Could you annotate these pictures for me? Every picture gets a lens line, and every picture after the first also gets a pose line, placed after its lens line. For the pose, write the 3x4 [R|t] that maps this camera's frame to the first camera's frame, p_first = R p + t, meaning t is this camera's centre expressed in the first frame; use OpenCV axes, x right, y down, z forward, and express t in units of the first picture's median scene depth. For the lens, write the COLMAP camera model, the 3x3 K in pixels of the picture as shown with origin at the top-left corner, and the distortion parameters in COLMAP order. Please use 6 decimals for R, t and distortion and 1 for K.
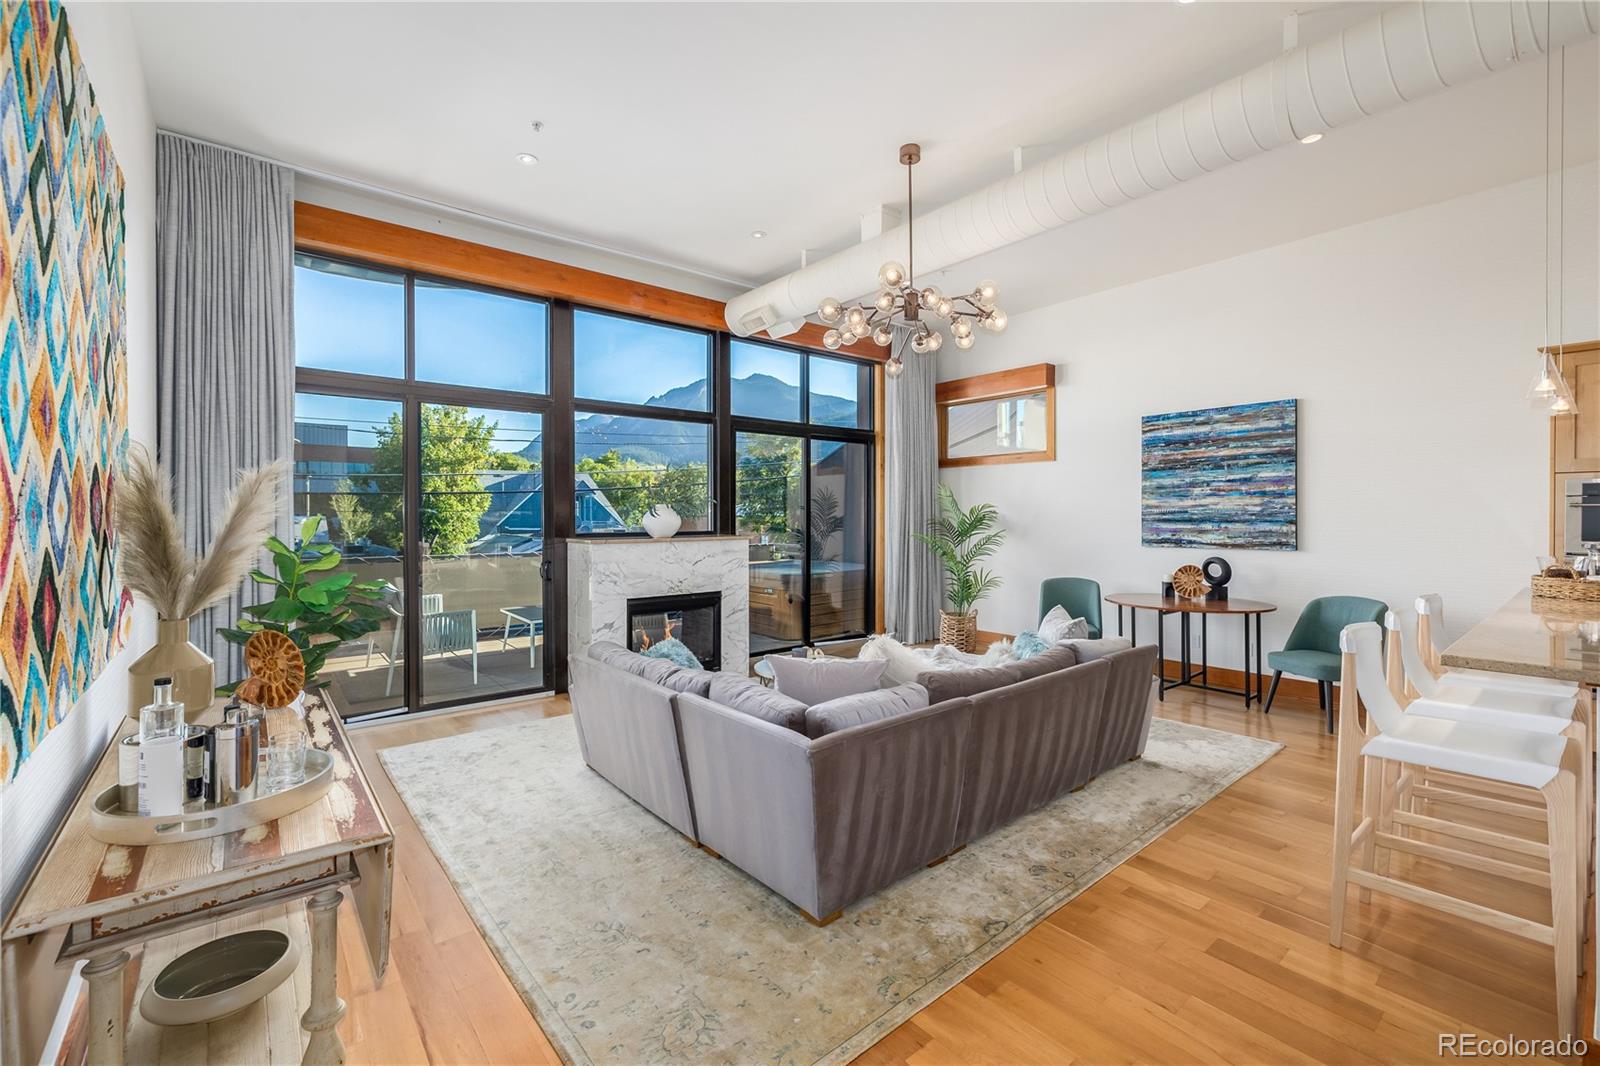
lens RADIAL K [[677.6, 0, 788.0], [0, 677.6, 527.8], [0, 0, 1]] dist [0.003414, 0.000068]
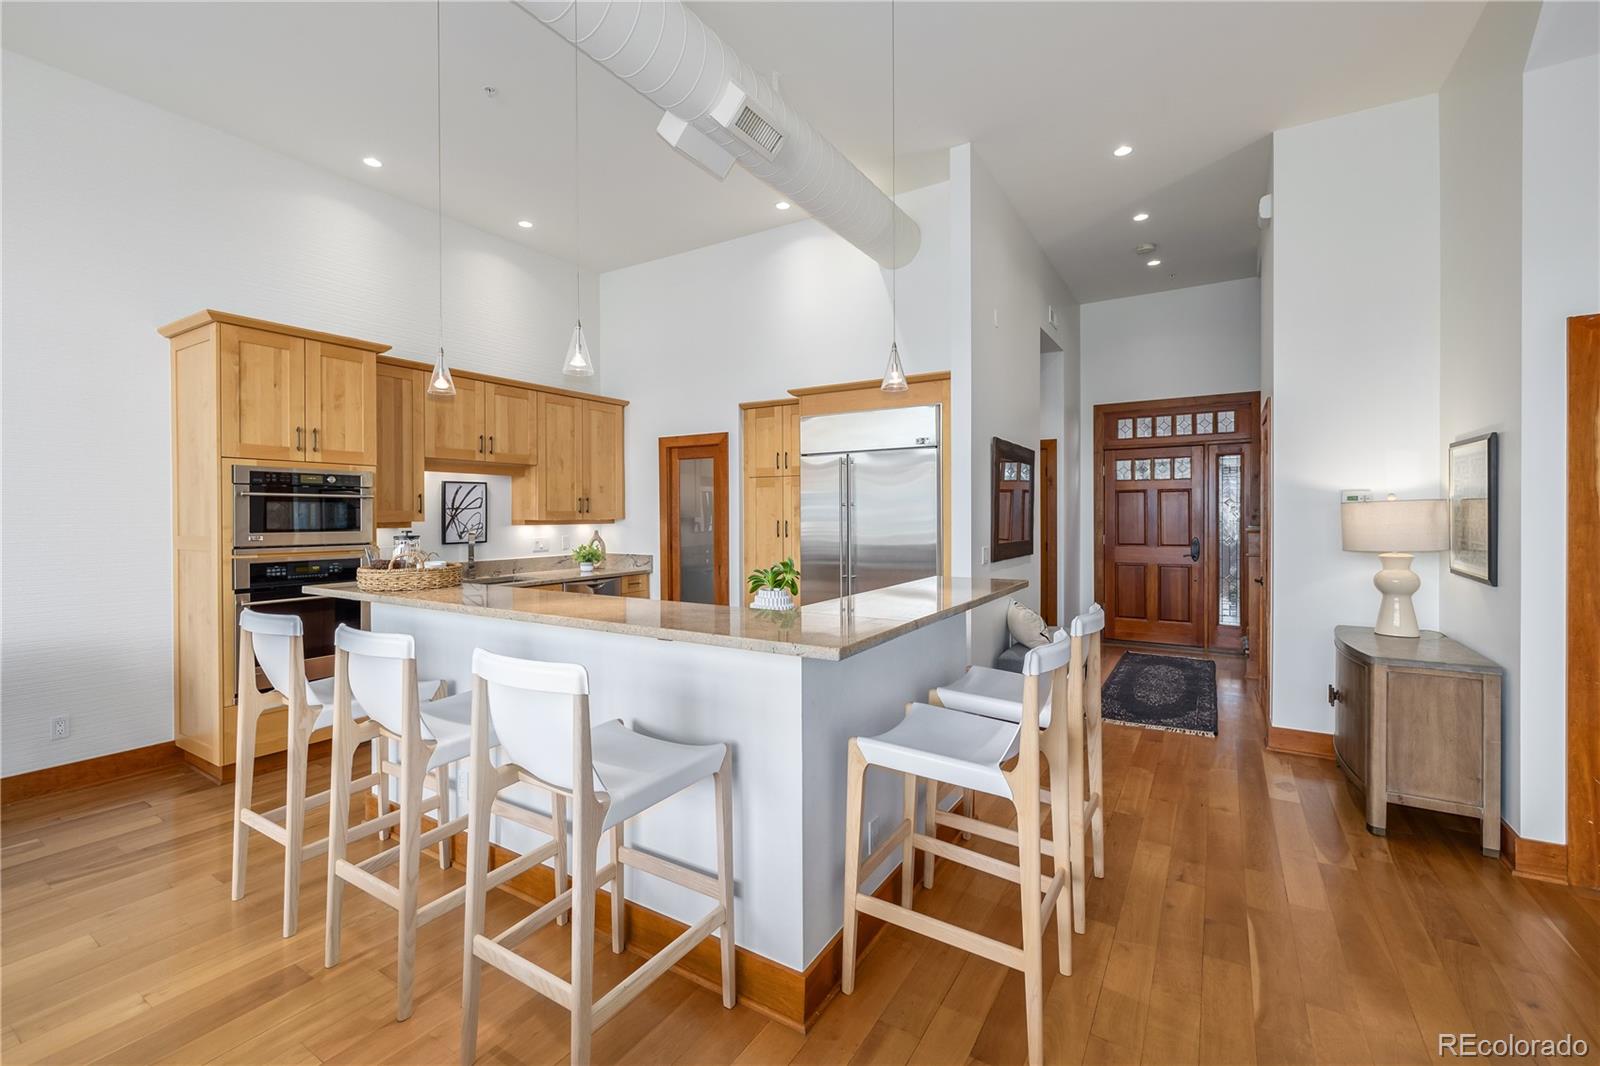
lens RADIAL K [[677.6, 0, 788.6], [0, 677.6, 515.3], [0, 0, 1]] dist [0.003414, 0.000068]
pose [[-0.316008, 0.001444, 0.948755, 0.050794], [0.023232, 0.999711, 0.006216, 0.005030], [-0.948472, 0.024006, -0.315950, 0.416992]]
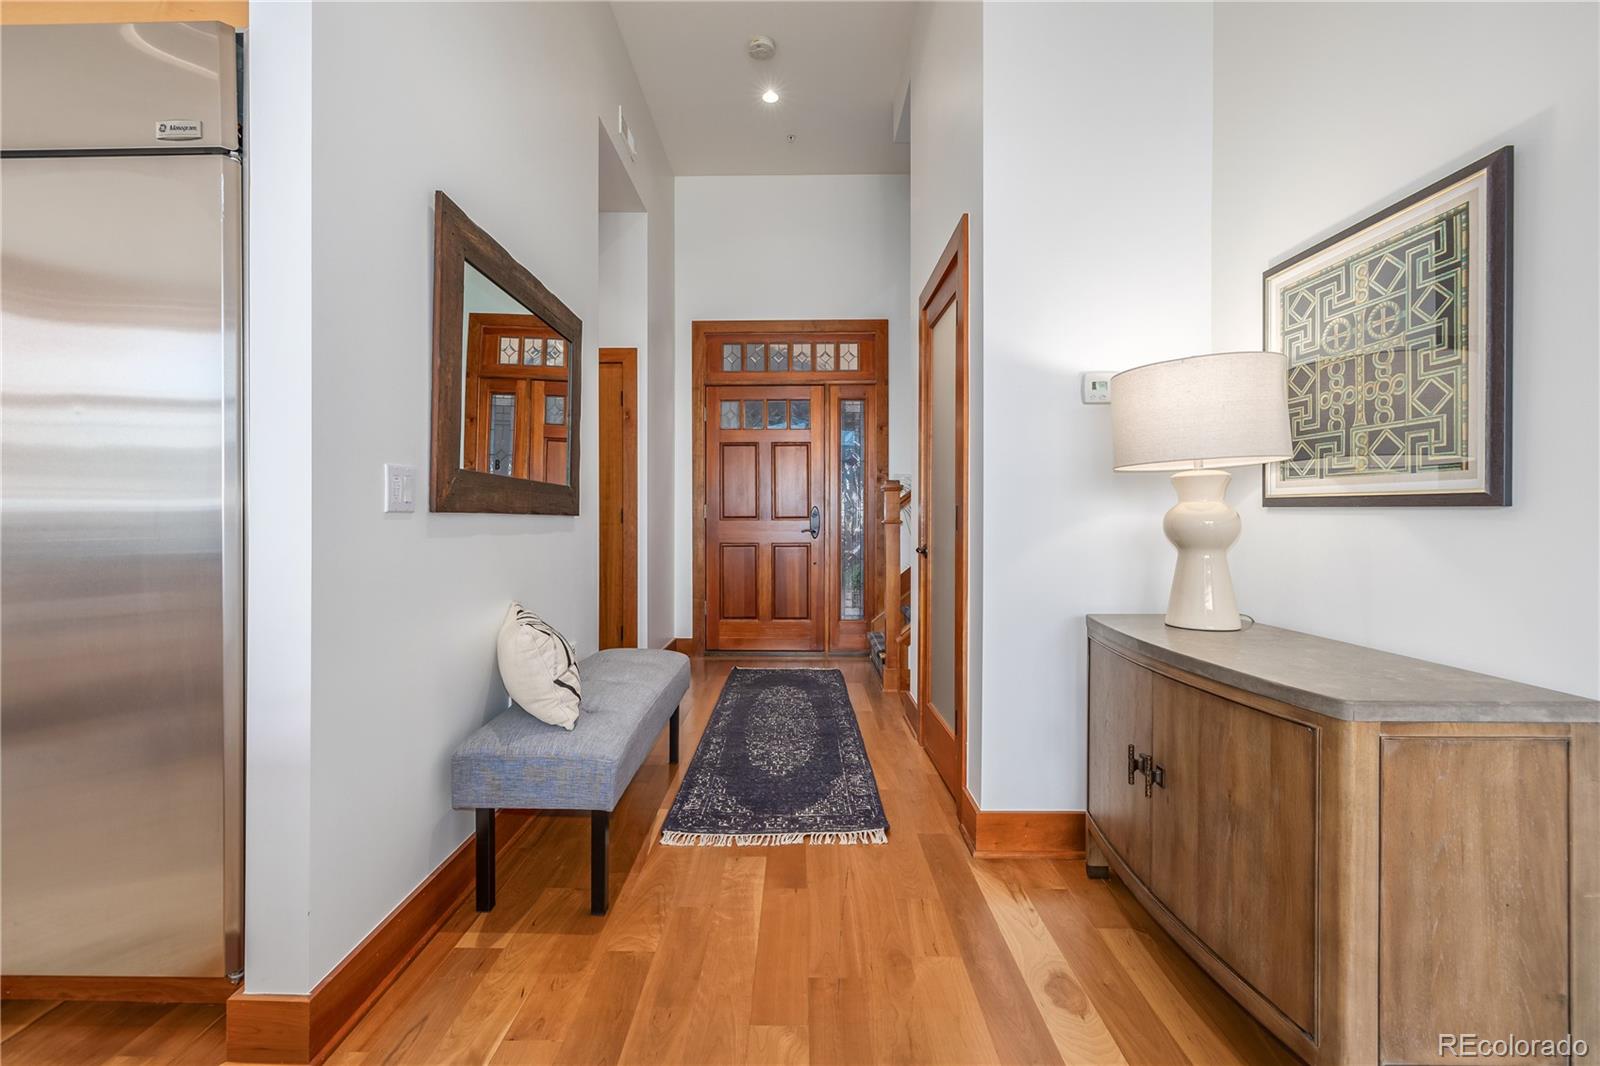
lens RADIAL K [[677.6, 0, 778.1], [0, 677.6, 516.3], [0, 0, 1]] dist [0.003414, 0.000068]
pose [[-0.753916, 0.006176, 0.656942, 0.409453], [0.017360, 0.999794, 0.010523, 0.072453], [-0.656742, 0.019338, -0.753867, 0.067393]]
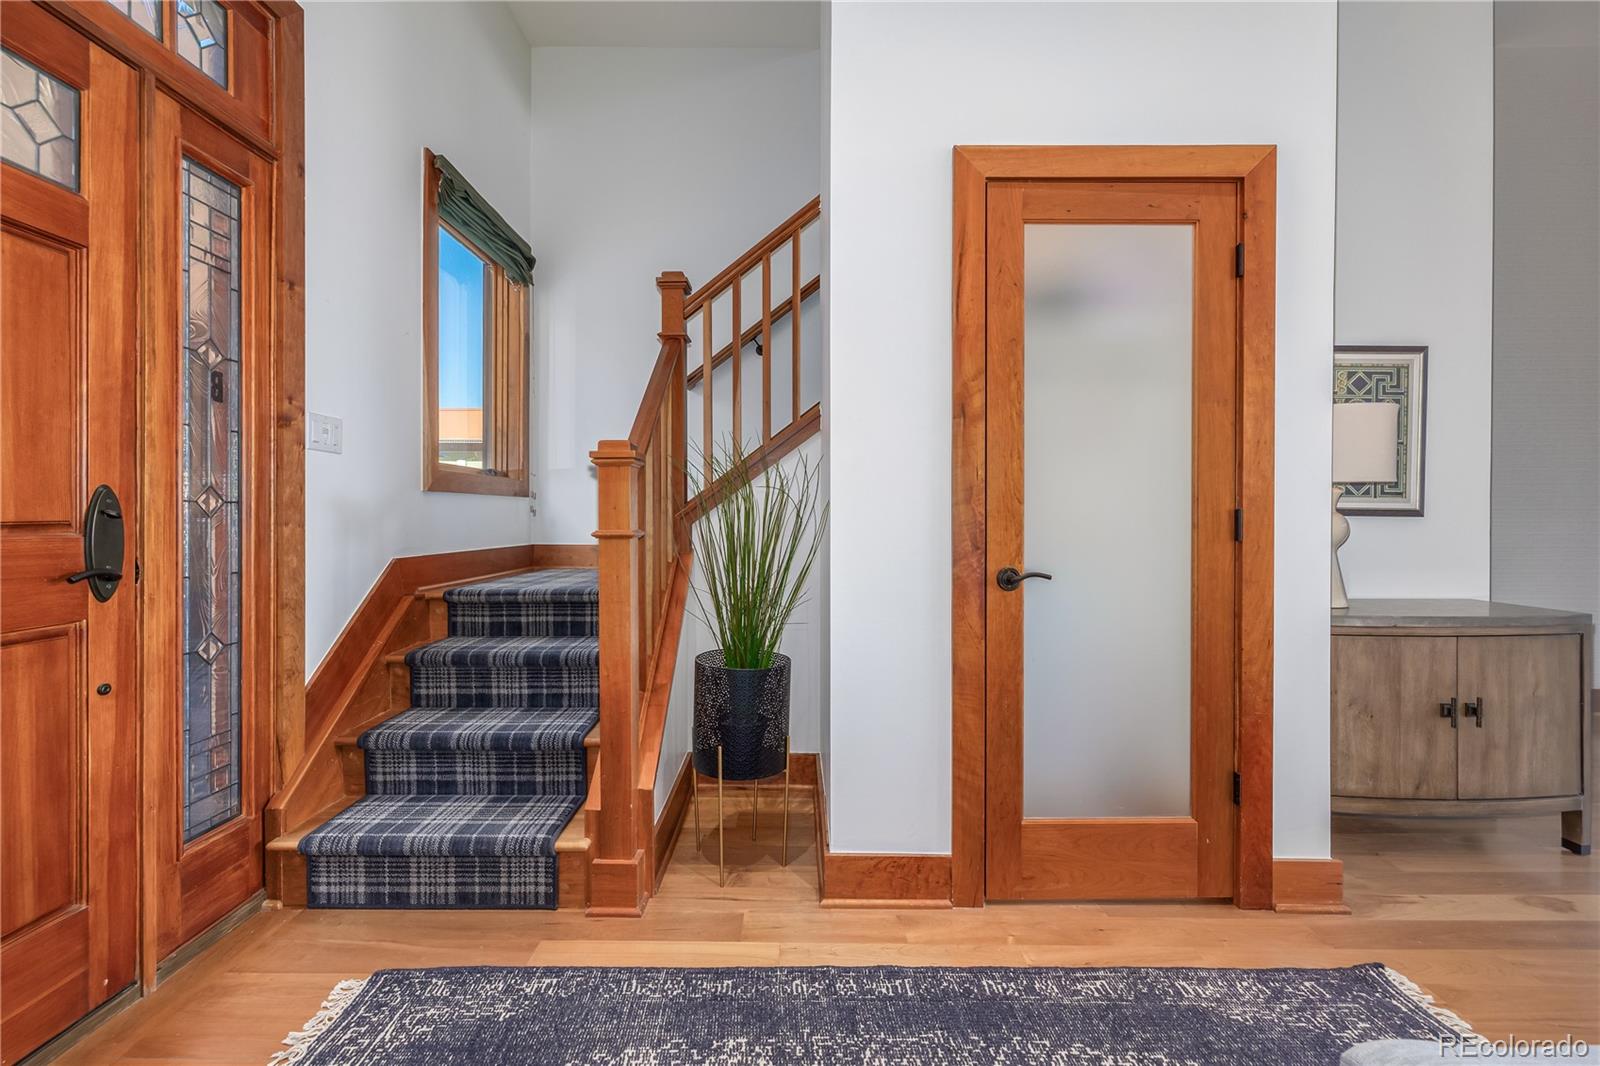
lens RADIAL K [[677.6, 0, 799.1], [0, 677.6, 520.7], [0, 0, 1]] dist [0.003414, 0.000068]
pose [[-0.630020, 0.002843, -0.776574, 1.012051], [-0.010804, 0.999864, 0.012426, 0.077460], [0.776504, 0.016219, -0.629904, -0.296353]]
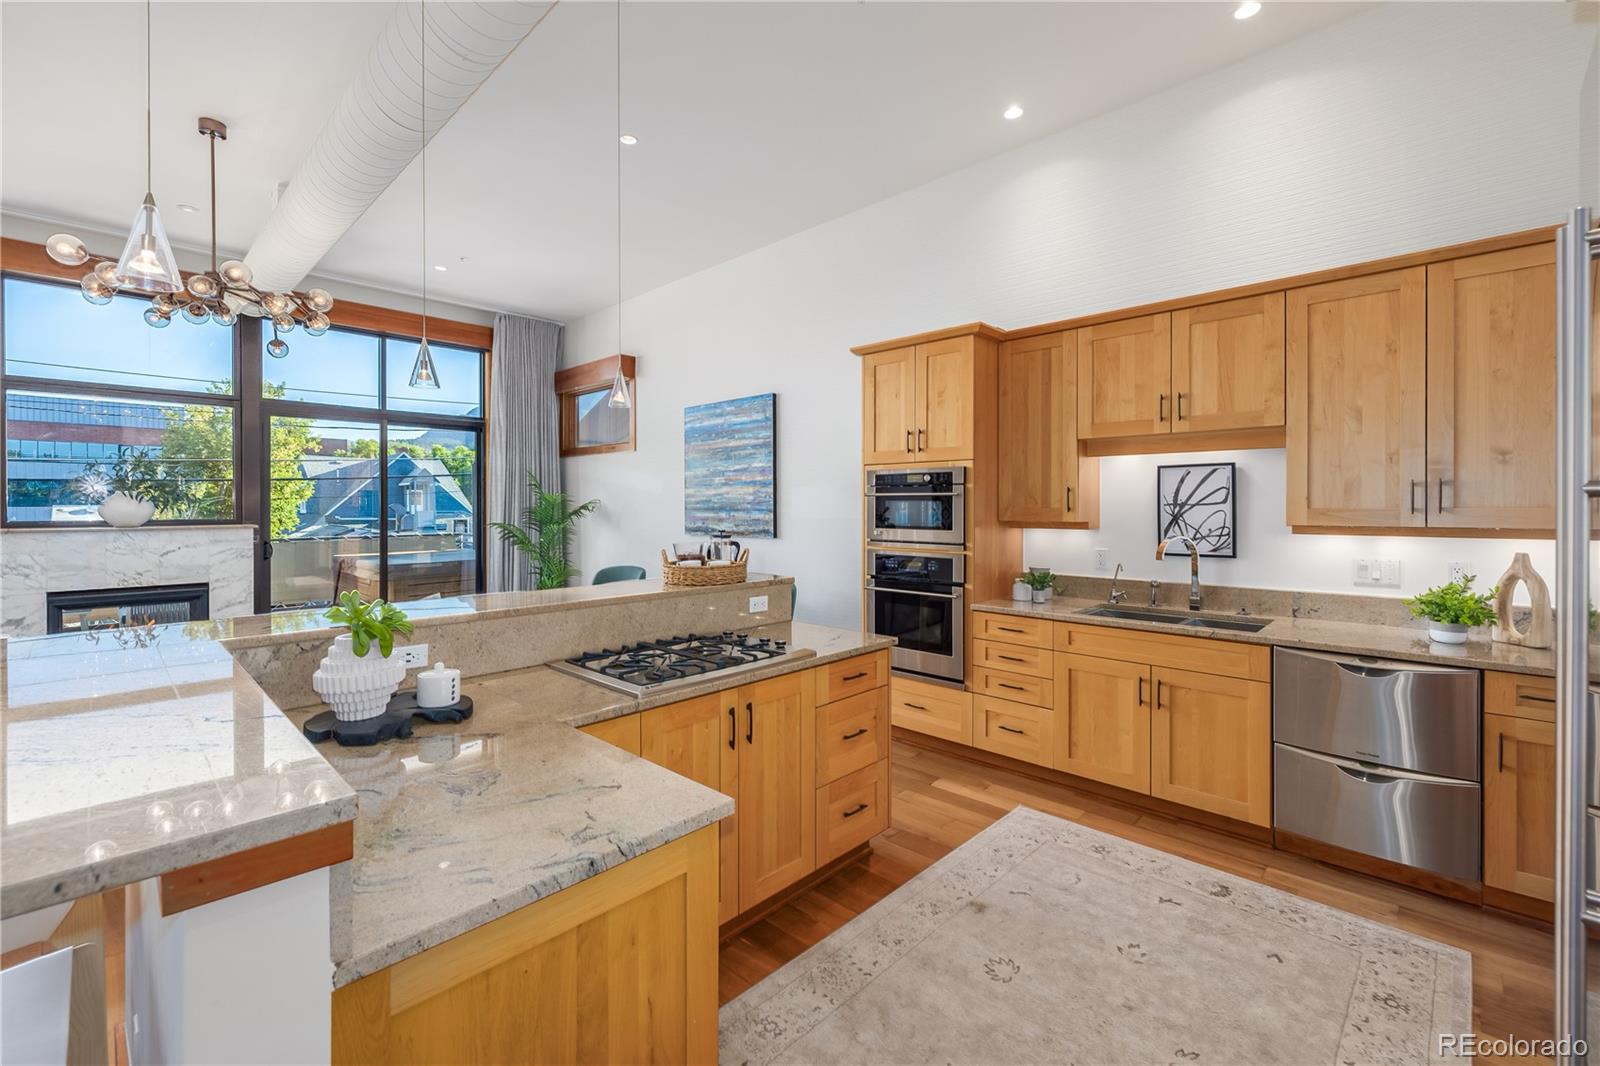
lens RADIAL K [[677.6, 0, 793.0], [0, 677.6, 512.7], [0, 0, 1]] dist [0.003414, 0.000068]
pose [[0.993027, -0.000383, 0.117882, 0.638482], [0.001337, 0.999967, -0.008011, 0.003351], [-0.117876, 0.008113, 0.992995, -0.037549]]
